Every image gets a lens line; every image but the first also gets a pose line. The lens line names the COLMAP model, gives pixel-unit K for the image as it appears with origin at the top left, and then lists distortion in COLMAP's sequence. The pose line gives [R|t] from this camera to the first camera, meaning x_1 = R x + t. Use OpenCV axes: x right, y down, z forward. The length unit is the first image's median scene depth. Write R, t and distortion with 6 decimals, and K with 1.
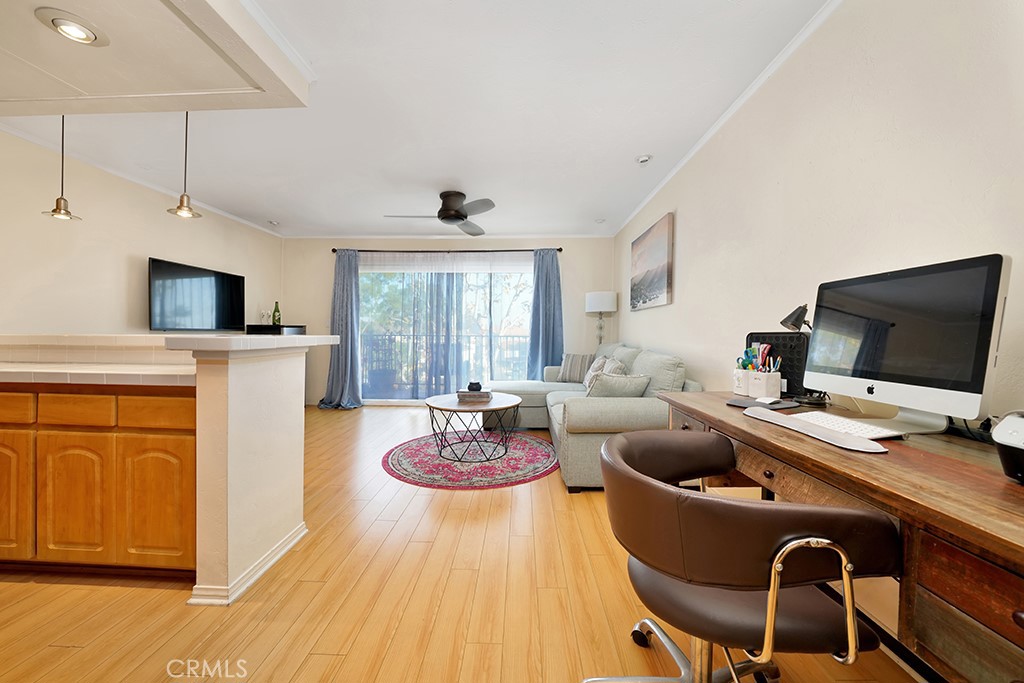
lens RADIAL K [[370.5, 0, 520.5], [0, 370.5, 333.9], [0, 0, 1]] dist [-0.024830, 0.000719]
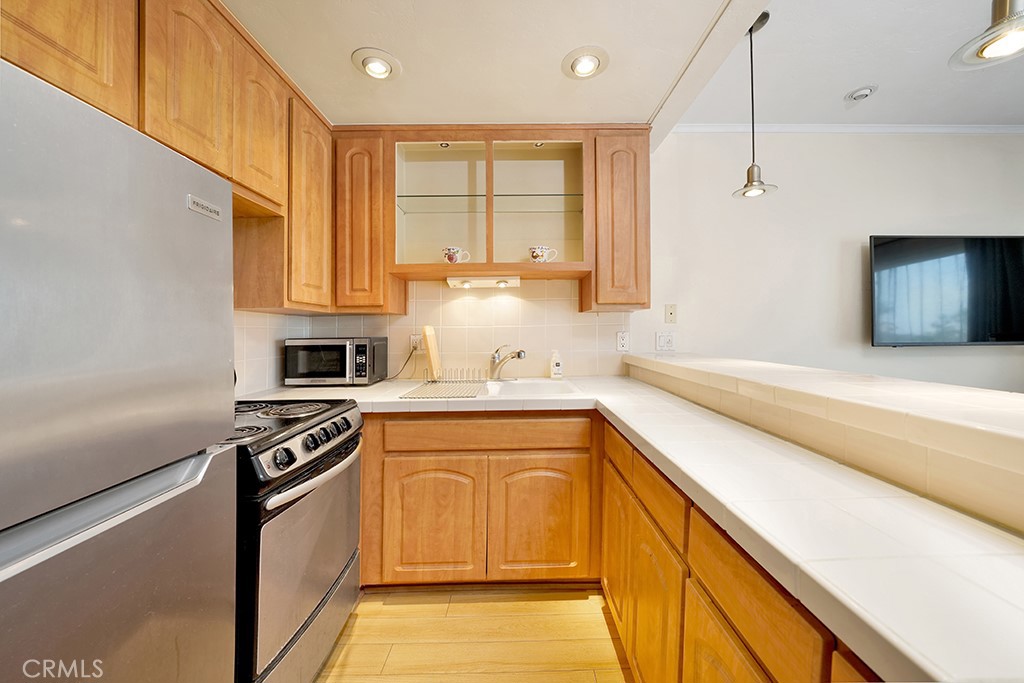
lens RADIAL K [[370.5, 0, 514.3], [0, 370.5, 337.2], [0, 0, 1]] dist [-0.024830, 0.000719]
pose [[0.021816, 0.019720, -0.999567, -0.360411], [0.007769, 0.999772, 0.019894, -0.043097], [0.999732, -0.008199, 0.021658, 0.314627]]
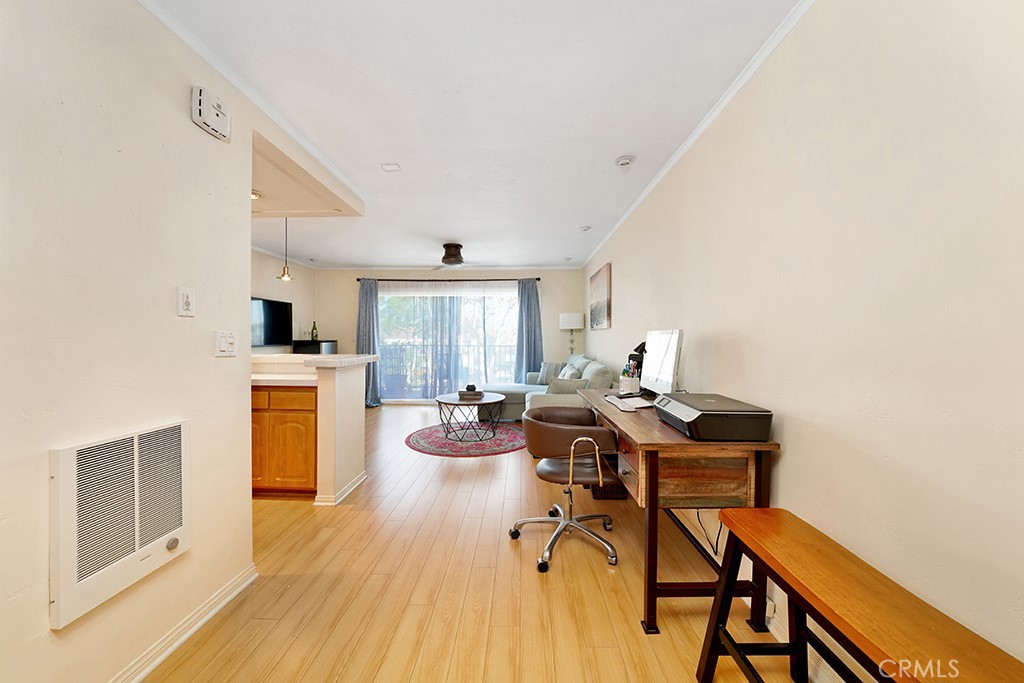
lens RADIAL K [[370.5, 0, 510.4], [0, 370.5, 343.4], [0, 0, 1]] dist [-0.024830, 0.000719]
pose [[0.999637, -0.005992, -0.026273, 0.054621], [0.006387, 0.999867, 0.014980, -0.039168], [0.026180, -0.015142, 0.999543, -0.340341]]
